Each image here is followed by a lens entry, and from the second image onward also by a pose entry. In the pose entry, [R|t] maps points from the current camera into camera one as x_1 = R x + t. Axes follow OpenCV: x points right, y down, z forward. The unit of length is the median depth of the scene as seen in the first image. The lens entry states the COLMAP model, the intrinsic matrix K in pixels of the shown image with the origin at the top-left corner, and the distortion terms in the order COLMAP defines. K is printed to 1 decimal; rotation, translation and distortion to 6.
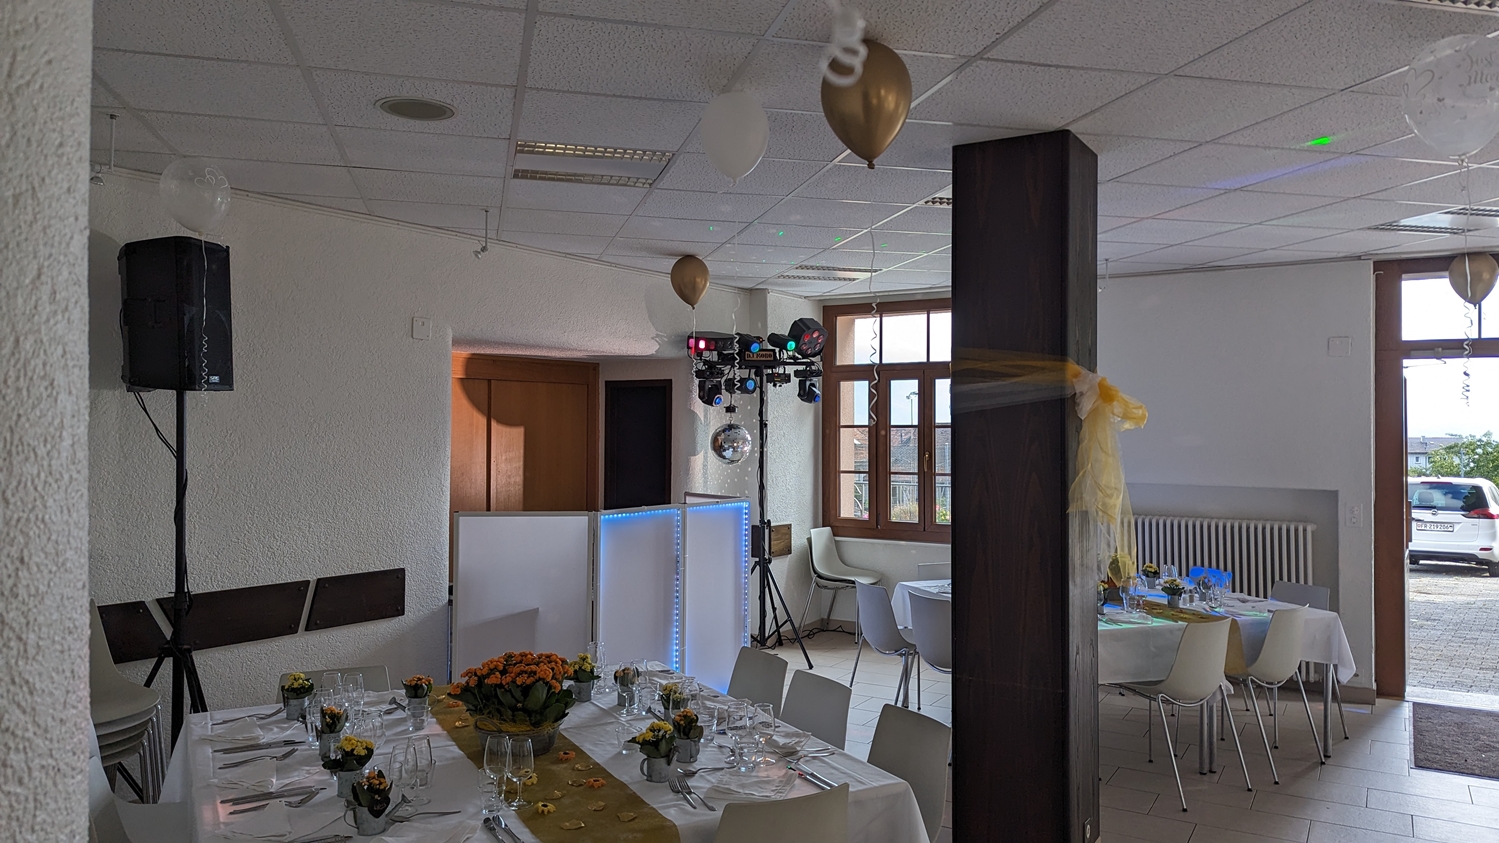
lens RADIAL K [[1073.4, 0, 737.2], [0, 1073.4, 412.5], [0, 0, 1]] dist [0.016564, -0.002022]
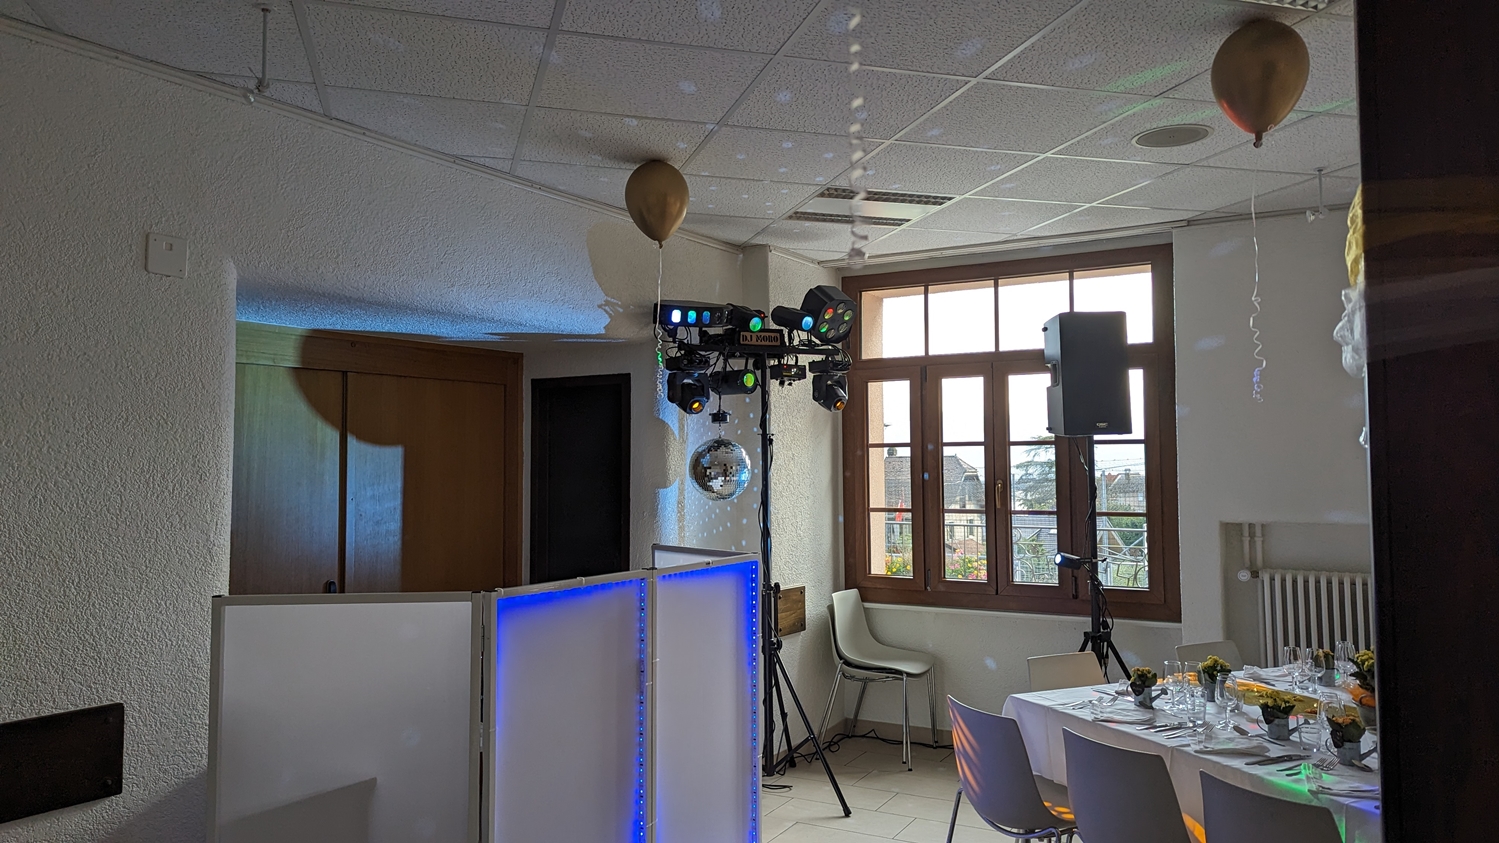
lens RADIAL K [[1073.4, 0, 737.2], [0, 1073.4, 412.5], [0, 0, 1]] dist [0.016564, -0.002022]
pose [[0.999312, -0.007028, 0.036426, -0.018555], [0.008266, 0.999390, -0.033945, 0.016232], [-0.036165, 0.034223, 0.998760, 0.329360]]
